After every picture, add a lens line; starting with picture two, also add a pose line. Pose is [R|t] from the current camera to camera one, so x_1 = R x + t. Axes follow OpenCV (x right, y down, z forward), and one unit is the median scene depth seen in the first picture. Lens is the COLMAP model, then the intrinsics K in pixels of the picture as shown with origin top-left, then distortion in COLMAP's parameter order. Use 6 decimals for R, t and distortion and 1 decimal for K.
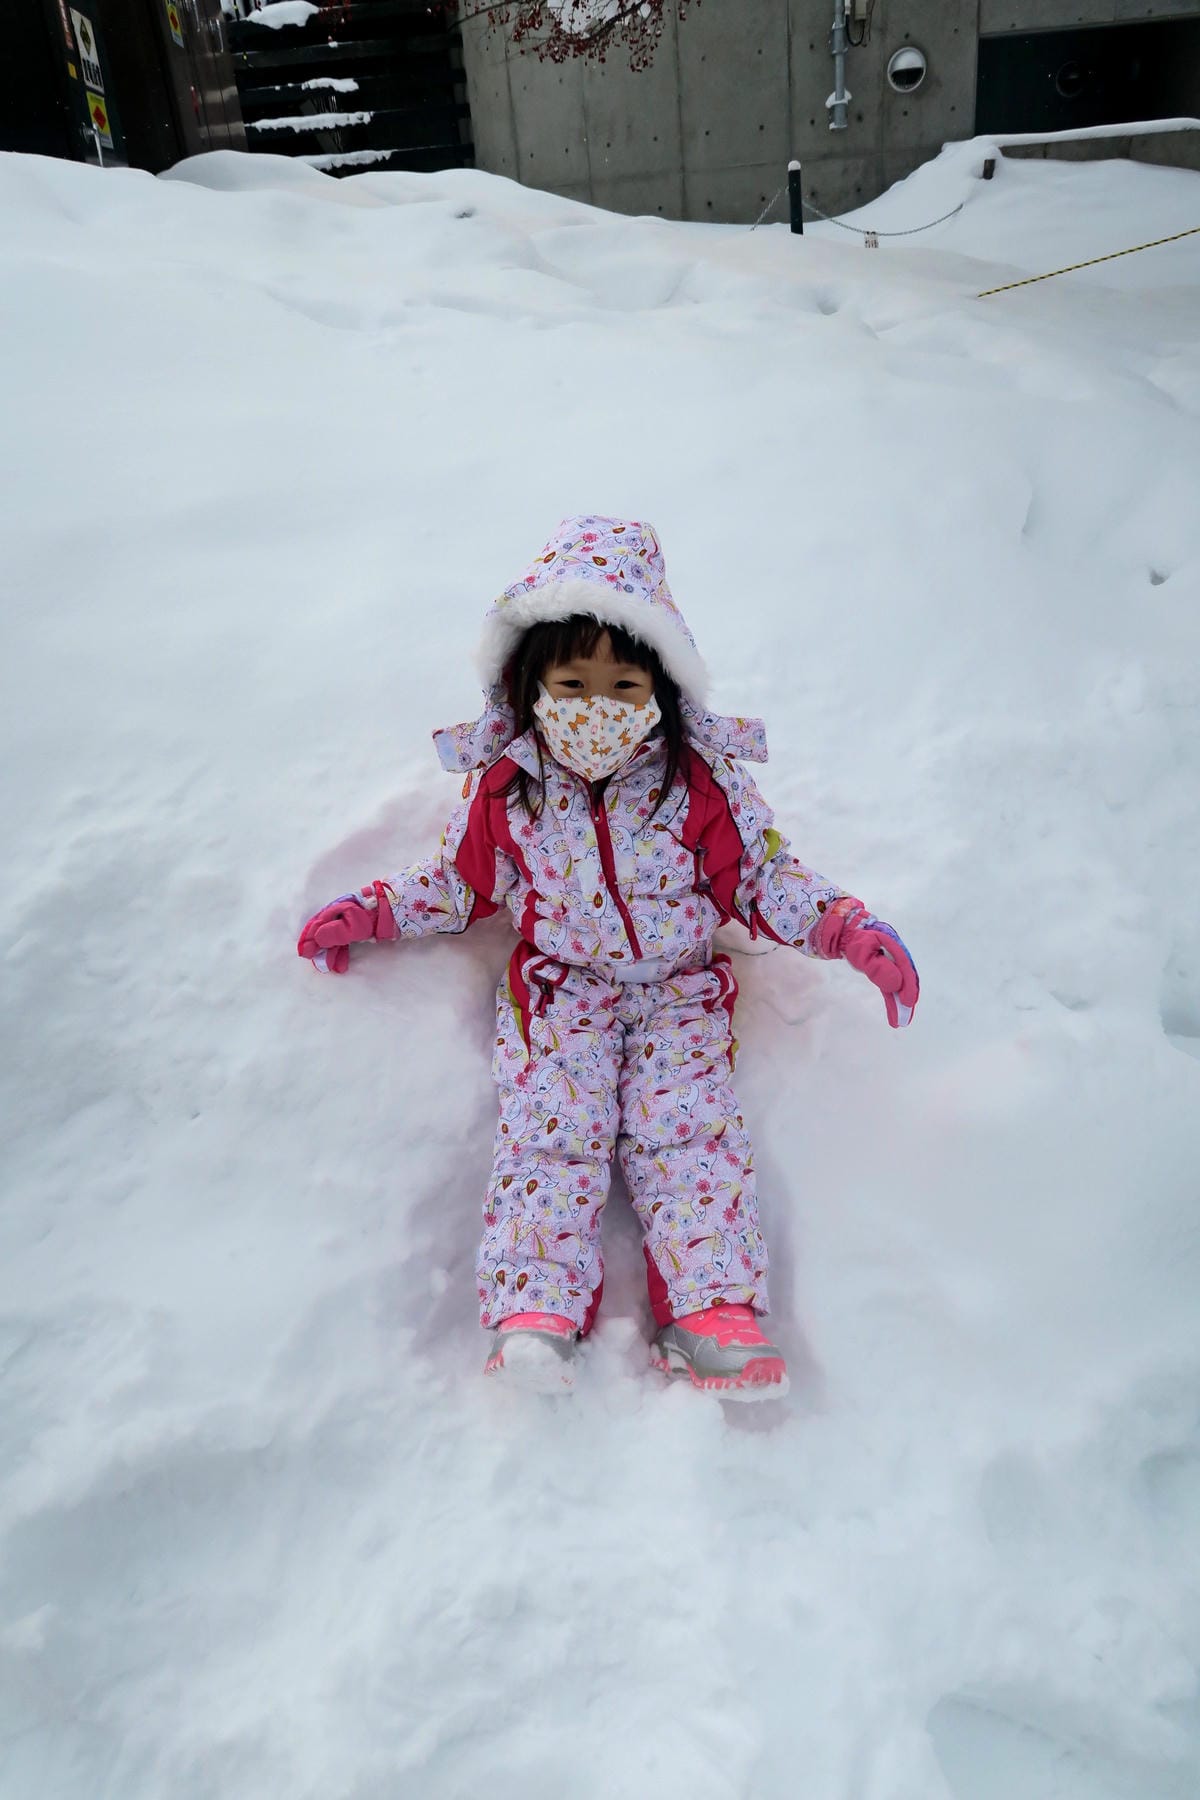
lens RADIAL K [[1346.4, 0, 600.0], [0, 1346.4, 900.0], [0, 0, 1]] dist [-0.002125, -0.005714]
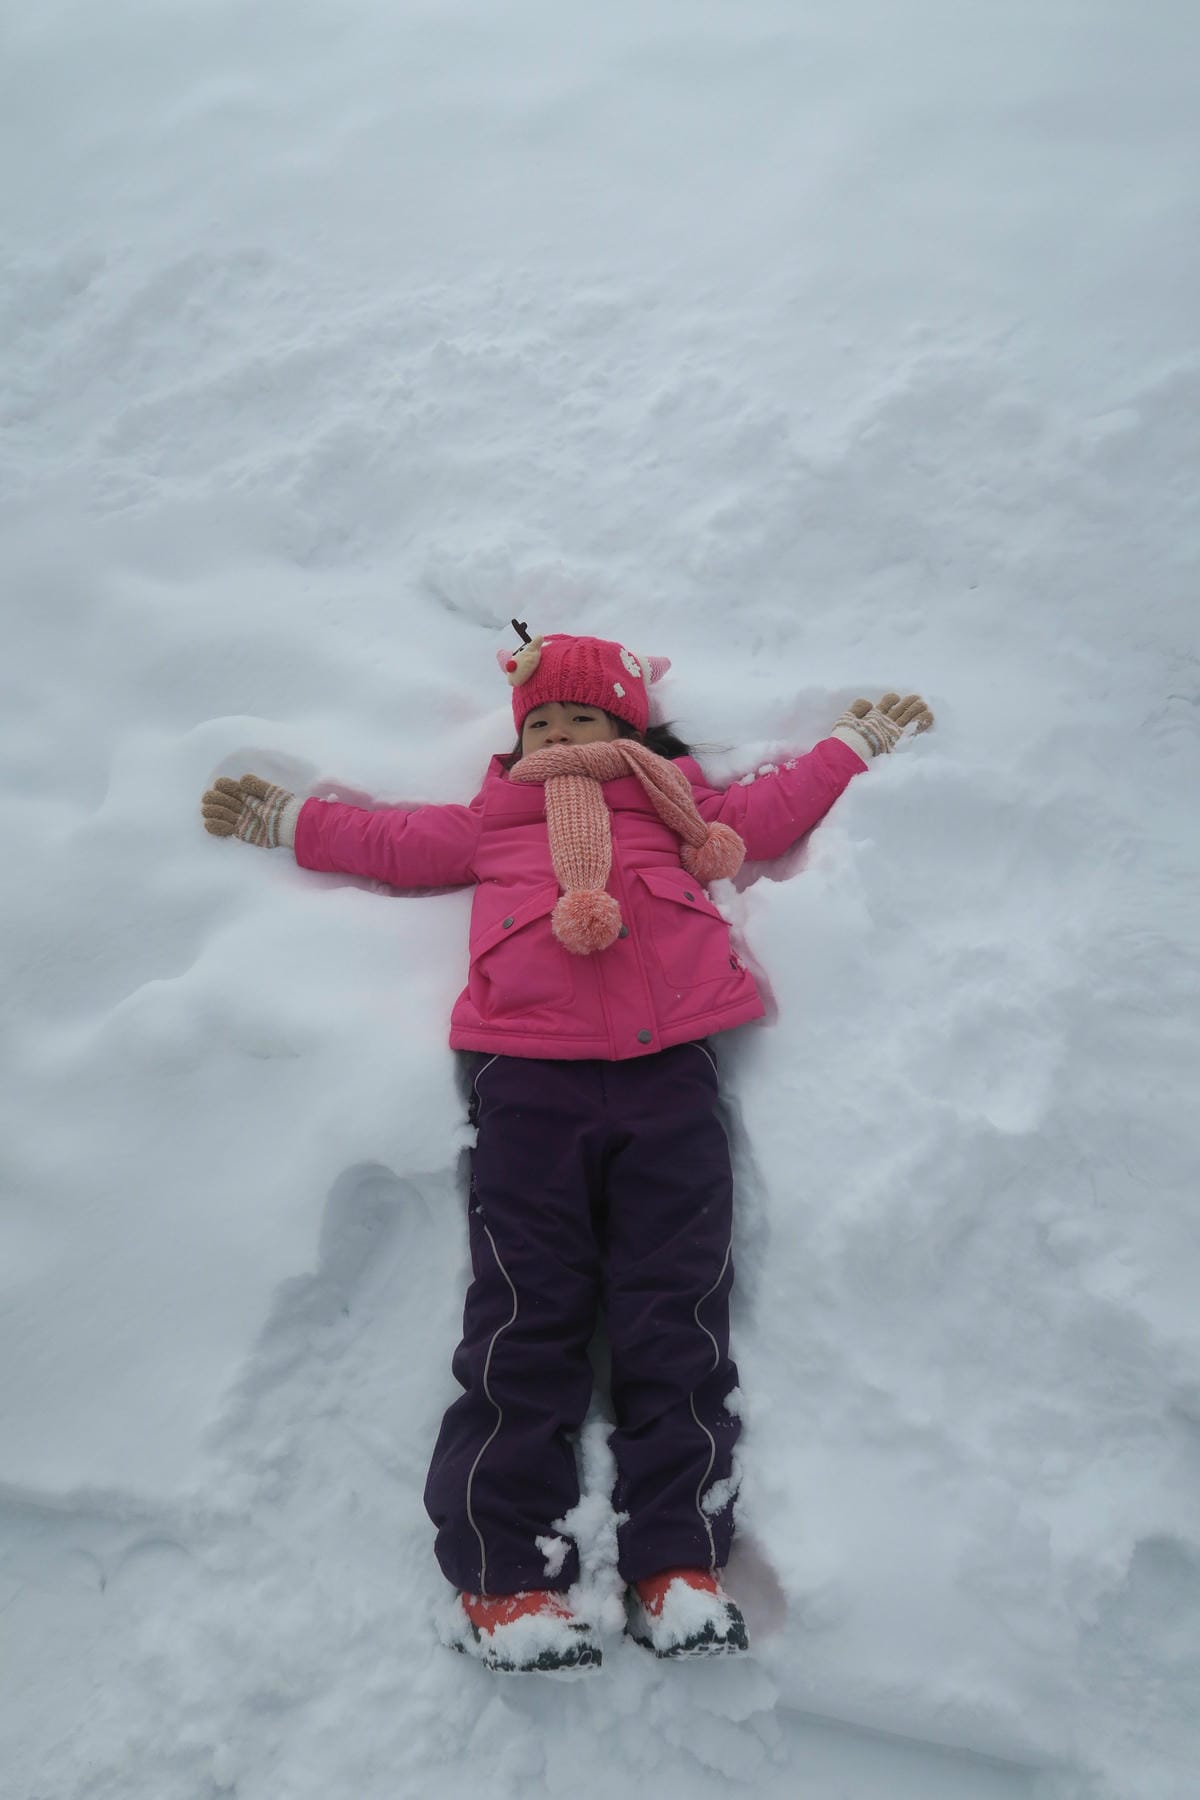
lens RADIAL K [[1346.4, 0, 600.0], [0, 1346.4, 900.0], [0, 0, 1]] dist [-0.002125, -0.005714]
pose [[0.917507, 0.266535, -0.295196, -0.167332], [-0.203813, 0.952449, 0.226497, 0.225812], [0.341528, -0.147648, 0.928202, -0.368232]]
